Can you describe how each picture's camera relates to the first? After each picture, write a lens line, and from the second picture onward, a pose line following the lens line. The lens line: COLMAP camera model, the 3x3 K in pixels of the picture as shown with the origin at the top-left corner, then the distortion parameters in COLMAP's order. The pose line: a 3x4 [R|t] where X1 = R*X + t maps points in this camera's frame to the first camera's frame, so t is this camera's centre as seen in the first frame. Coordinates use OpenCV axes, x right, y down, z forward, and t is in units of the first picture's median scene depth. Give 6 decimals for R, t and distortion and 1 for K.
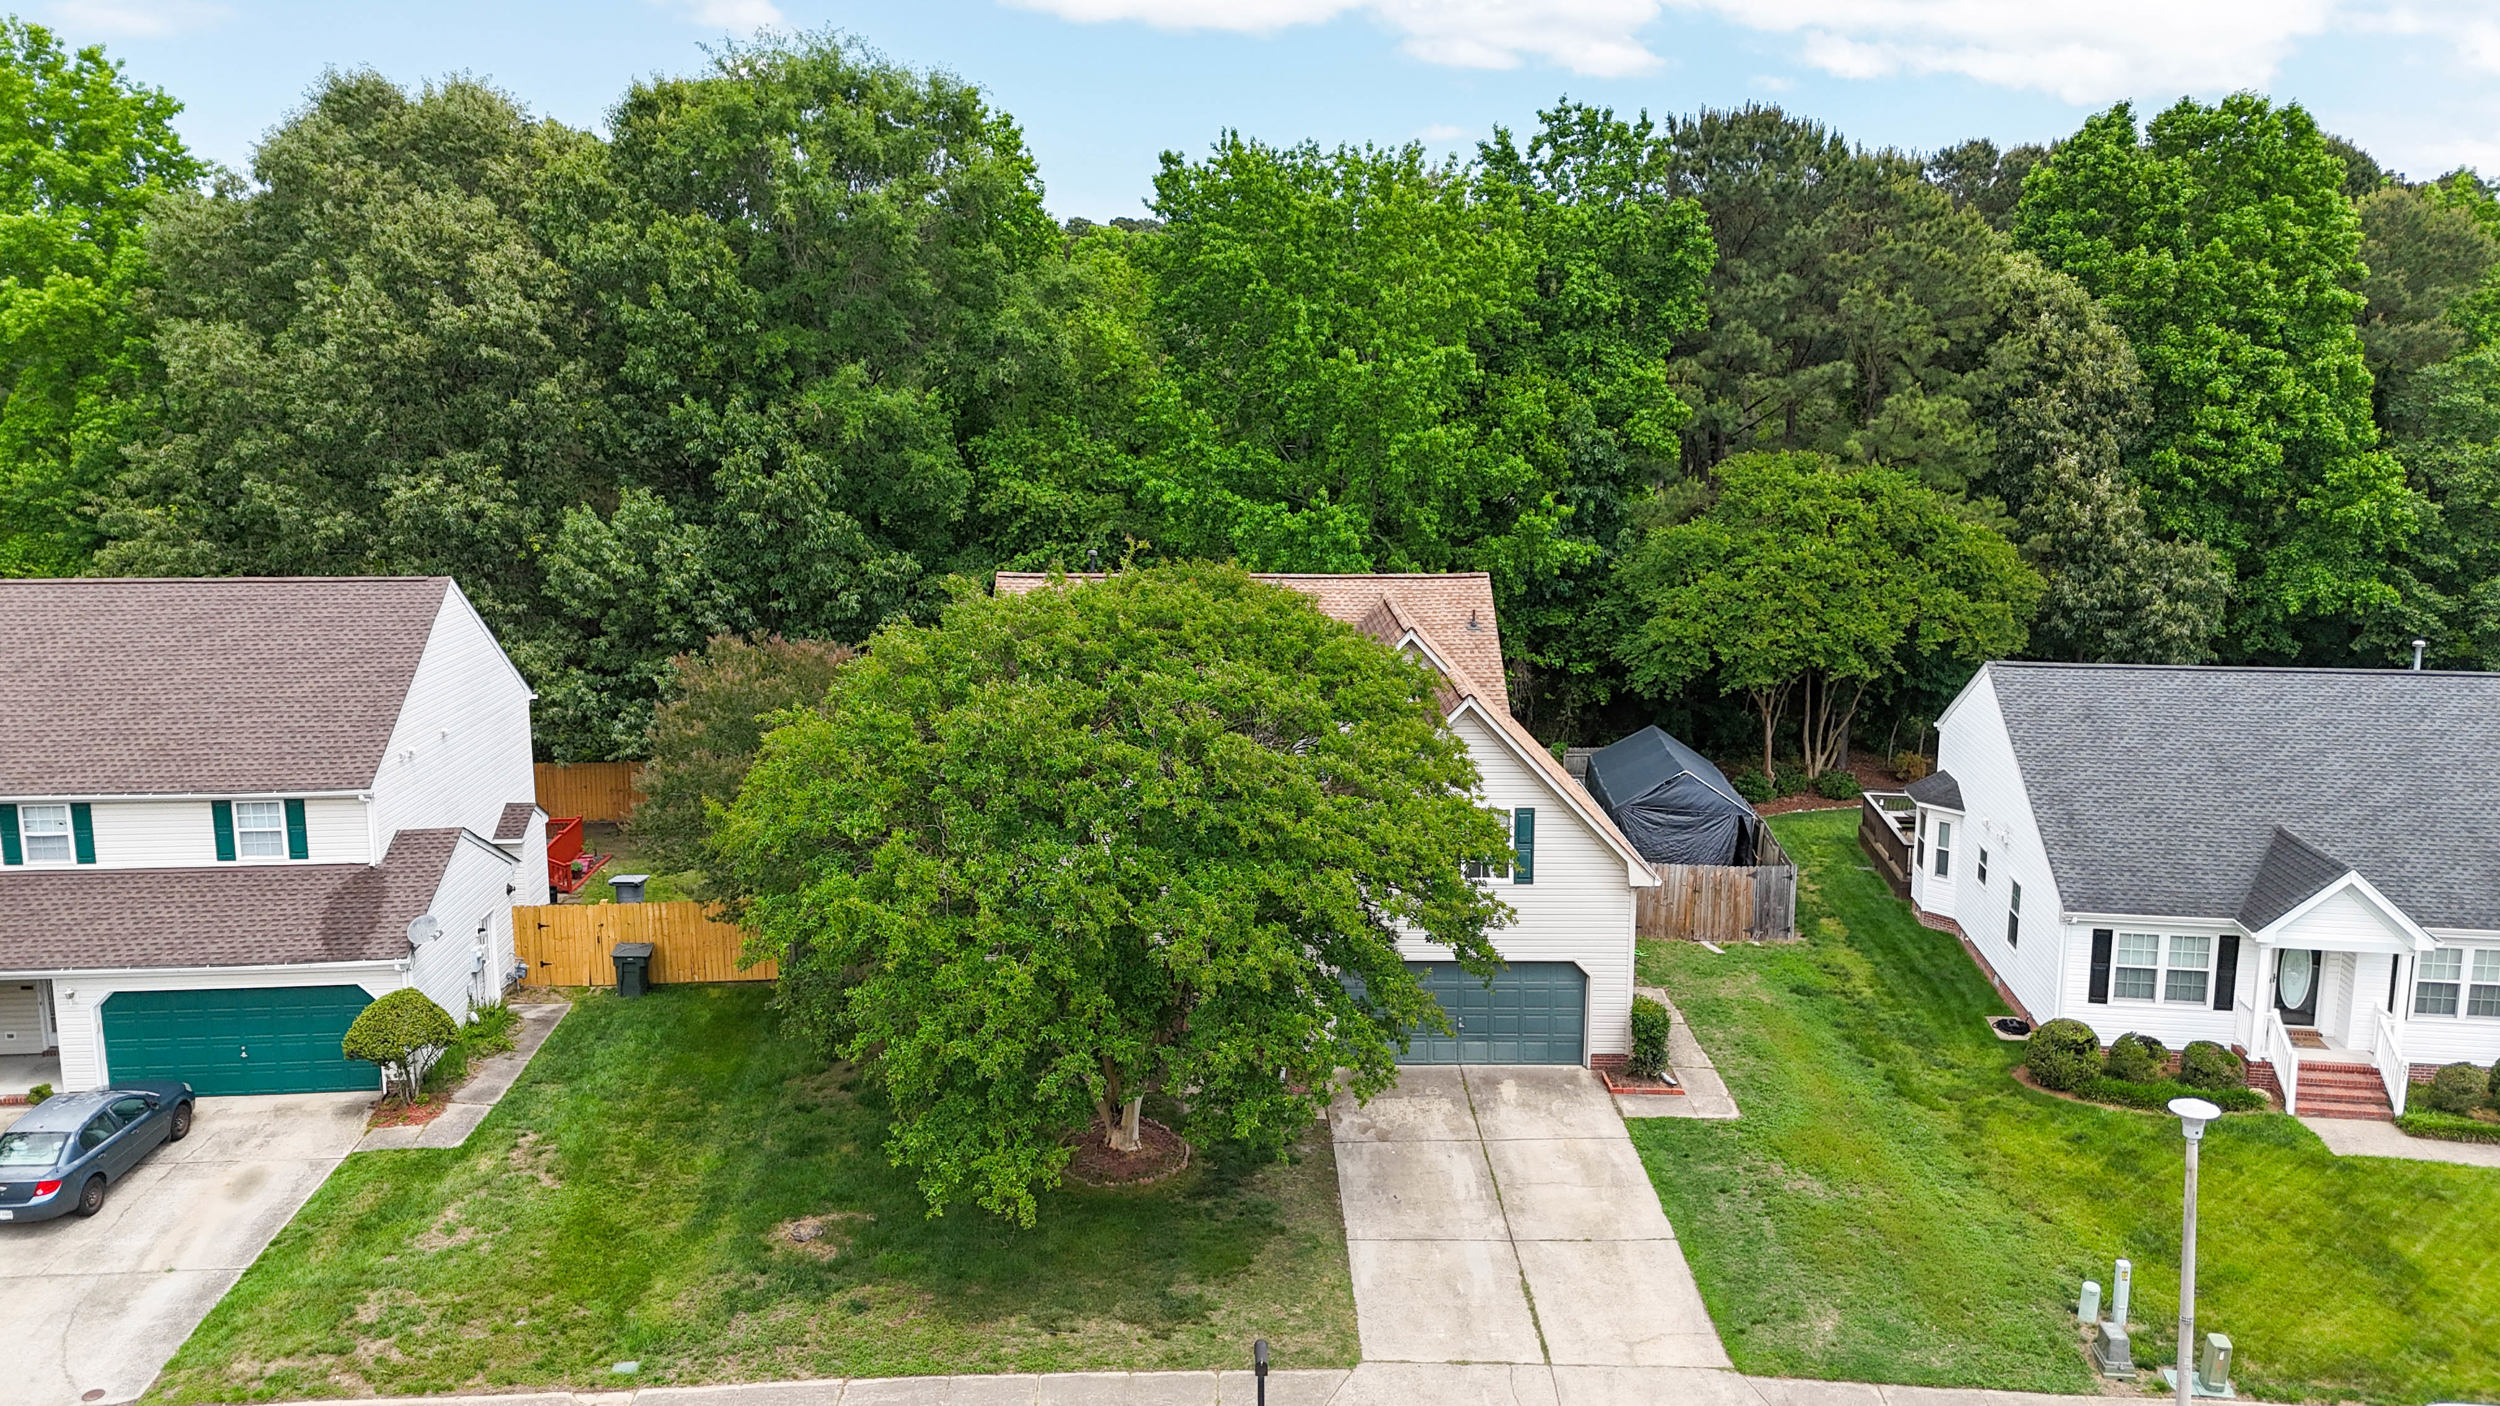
lens RADIAL K [[1802.1, 0, 1247.2], [0, 1802.1, 704.9], [0, 0, 1]] dist [0.035258, -0.013912]
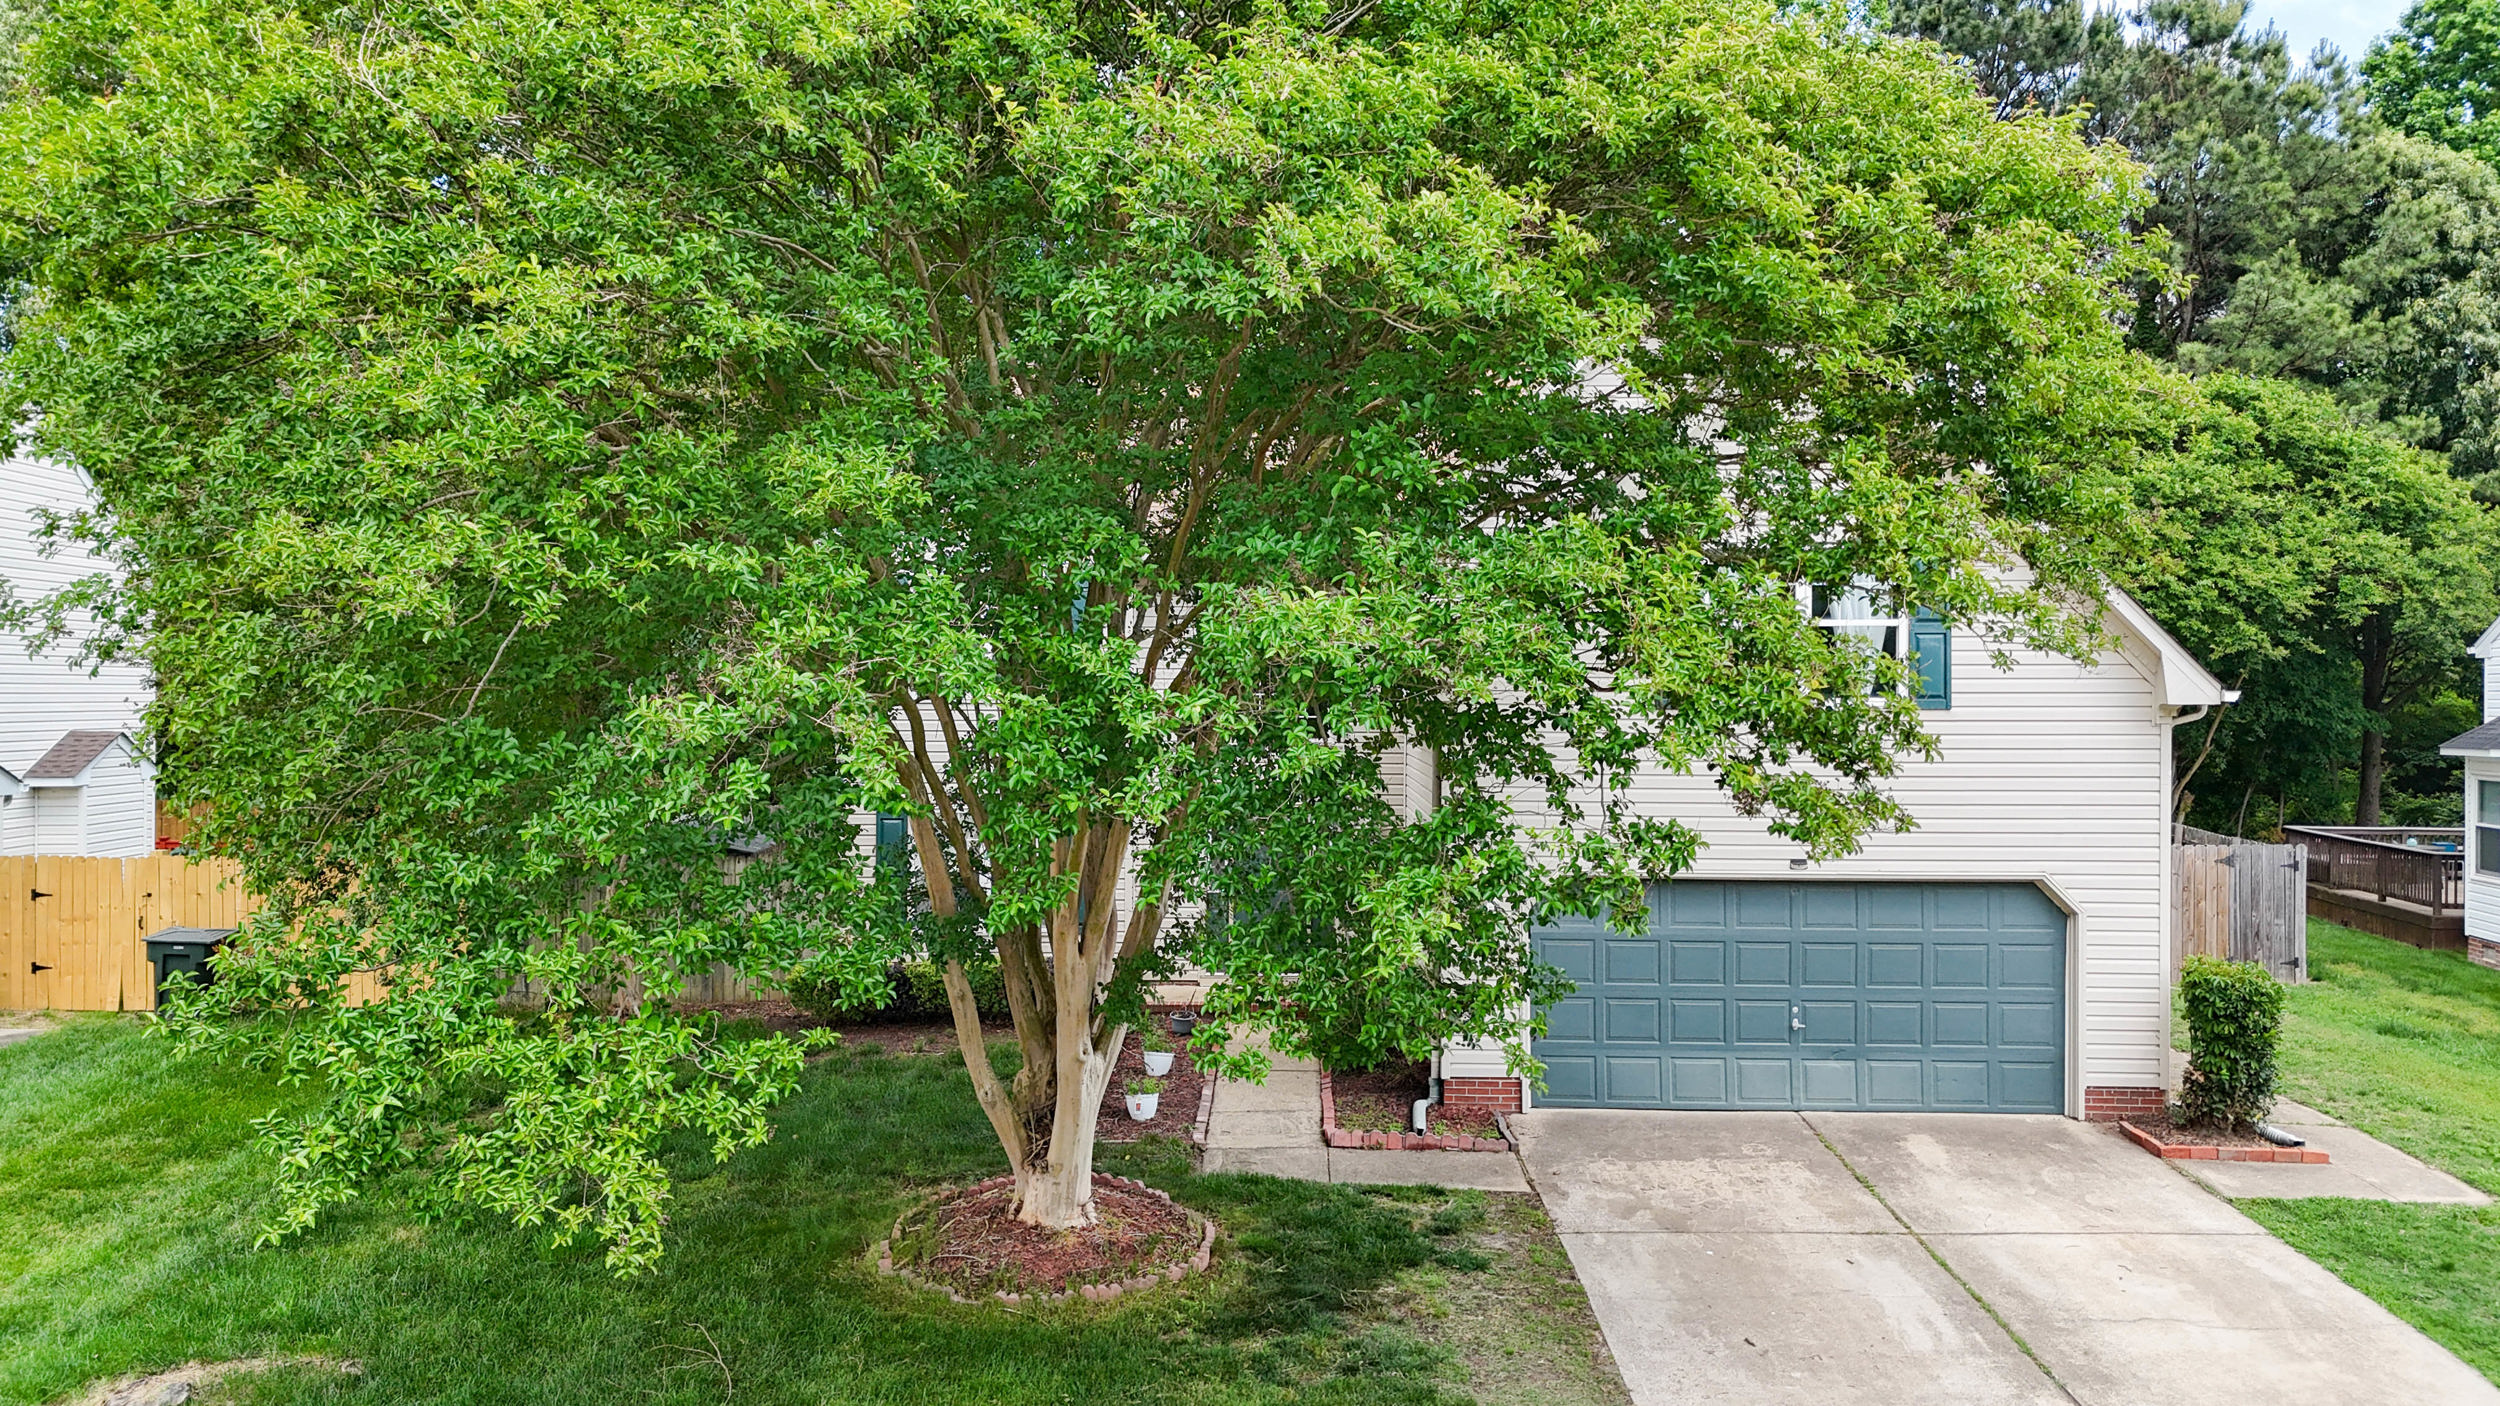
lens RADIAL K [[1802.1, 0, 1255.0], [0, 1802.1, 646.5], [0, 0, 1]] dist [0.035258, -0.013912]
pose [[0.999711, 0.006696, -0.023067, -0.013037], [-0.011410, 0.977475, -0.210741, 0.185553], [0.021137, 0.210943, 0.977270, 0.521553]]
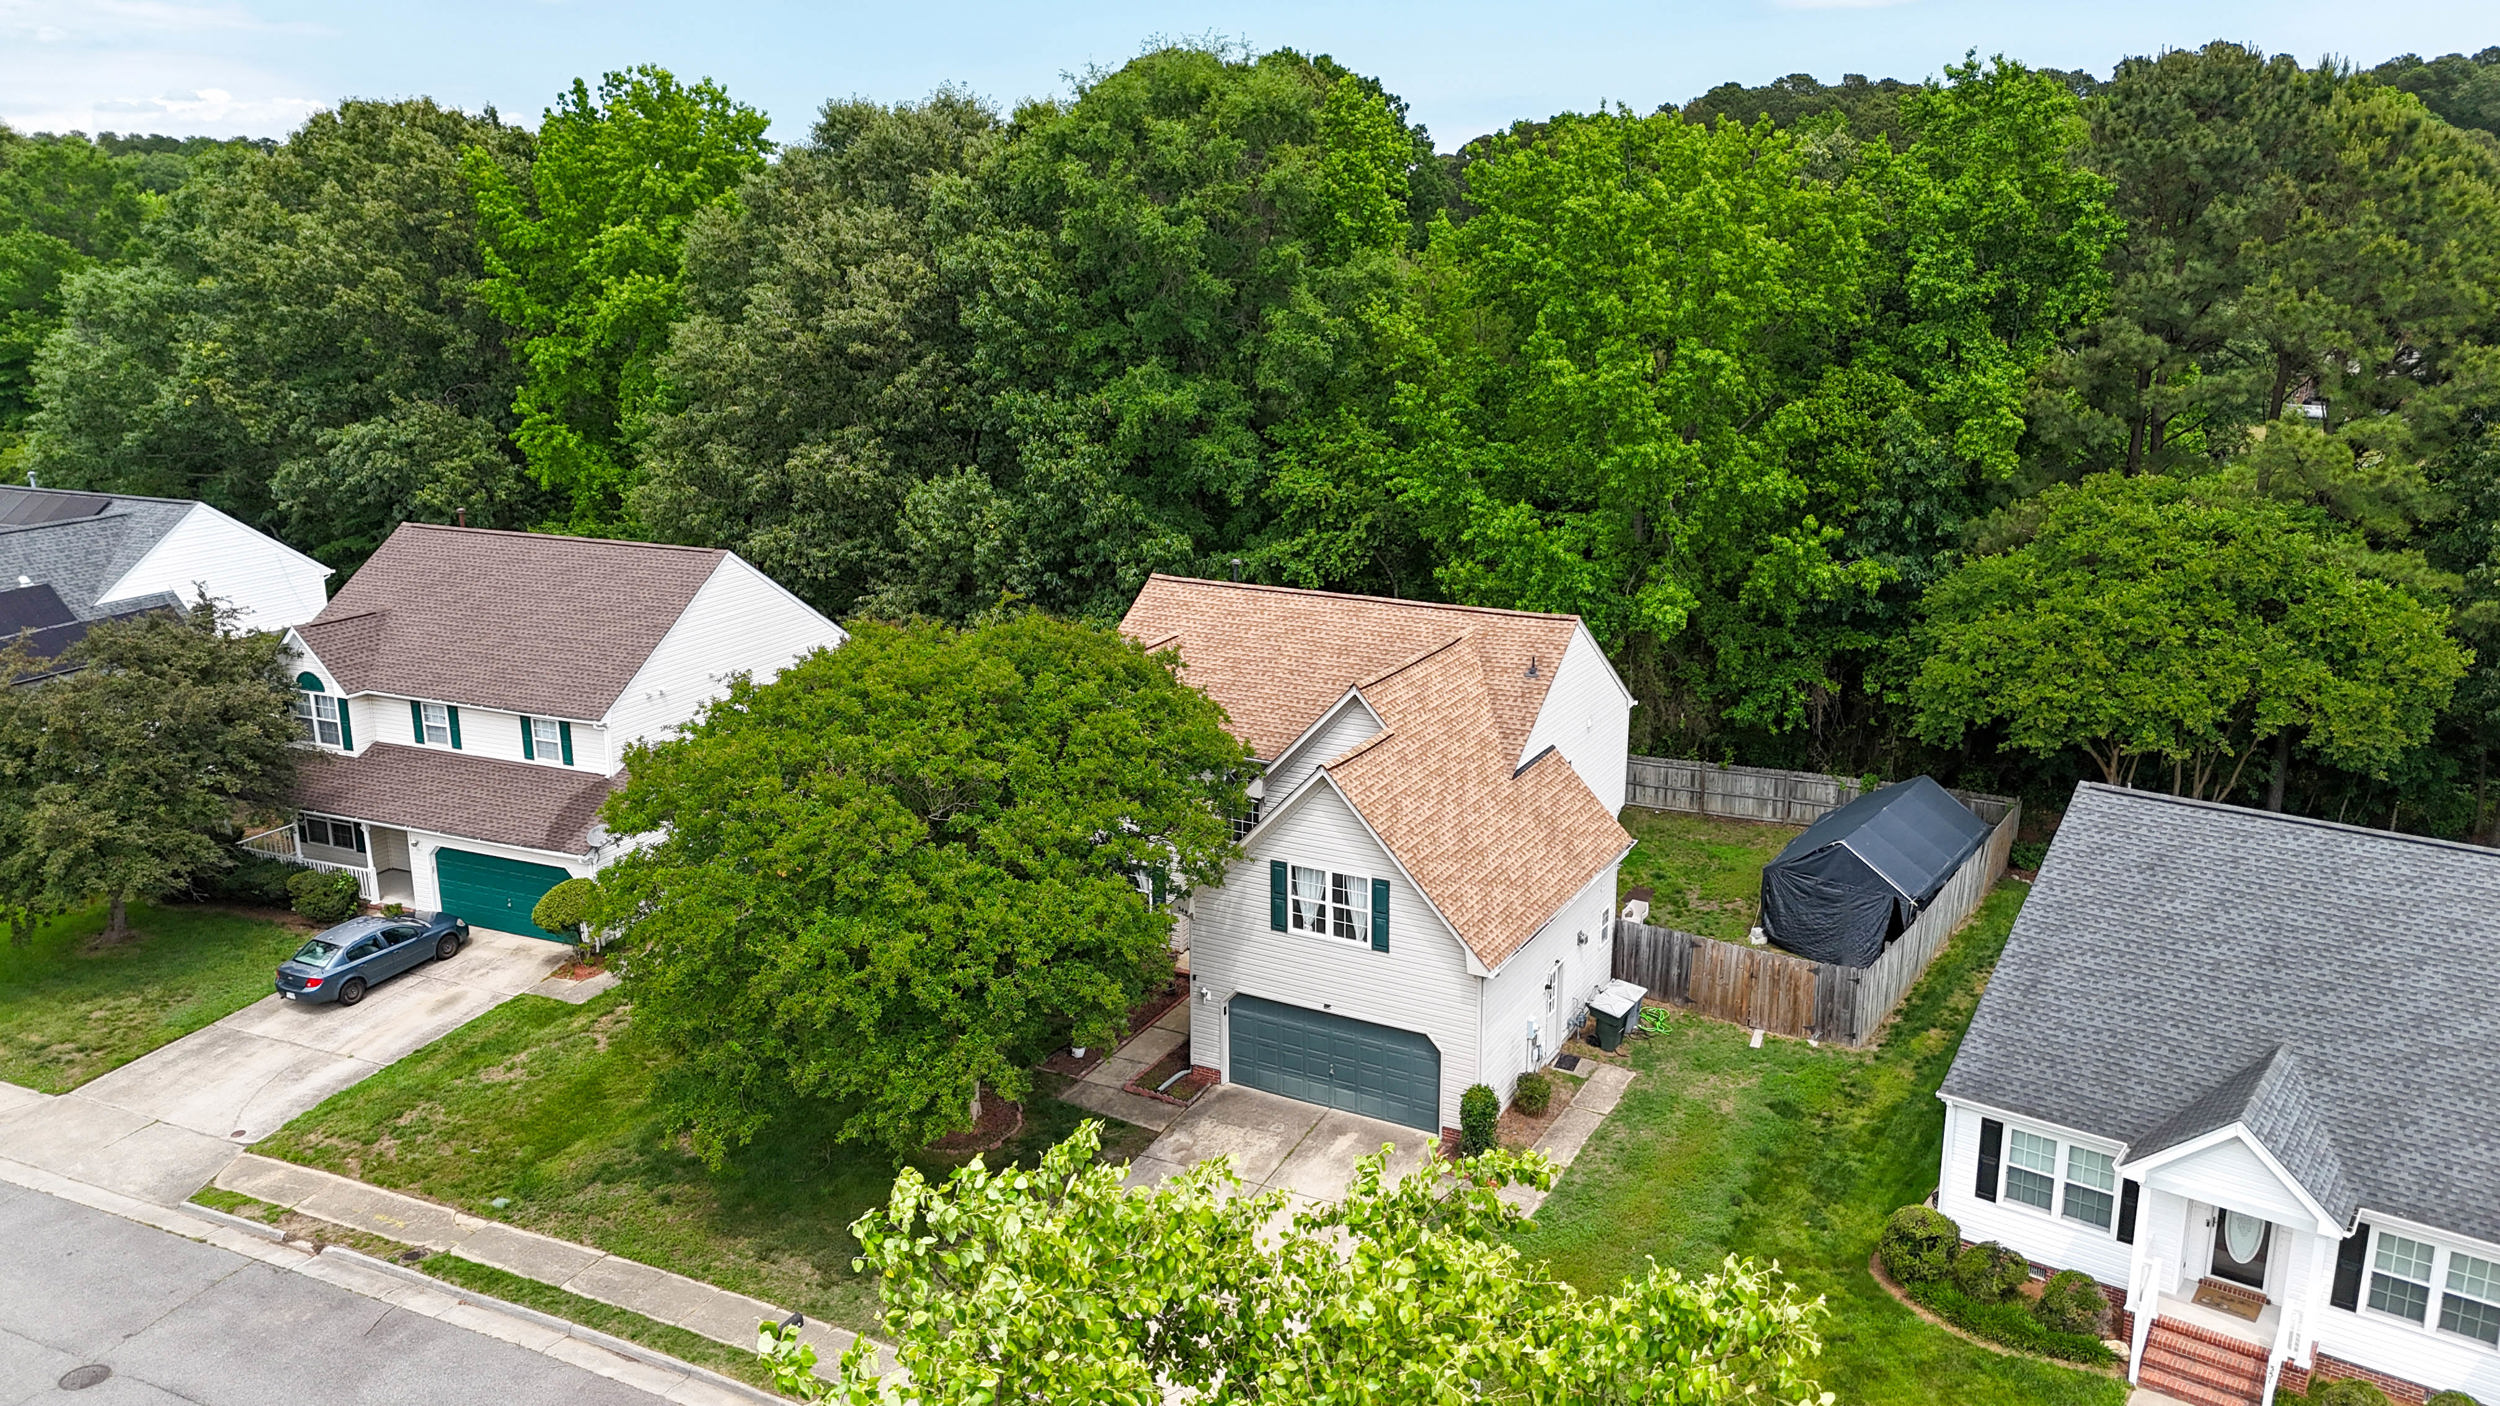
lens RADIAL K [[1802.1, 0, 1246.9], [0, 1802.1, 702.7], [0, 0, 1]] dist [0.035258, -0.013912]
pose [[0.878836, 0.116287, -0.462736, 0.526483], [-0.081316, 0.992160, 0.094897, -0.127748], [0.470144, -0.045771, 0.881402, 0.065028]]
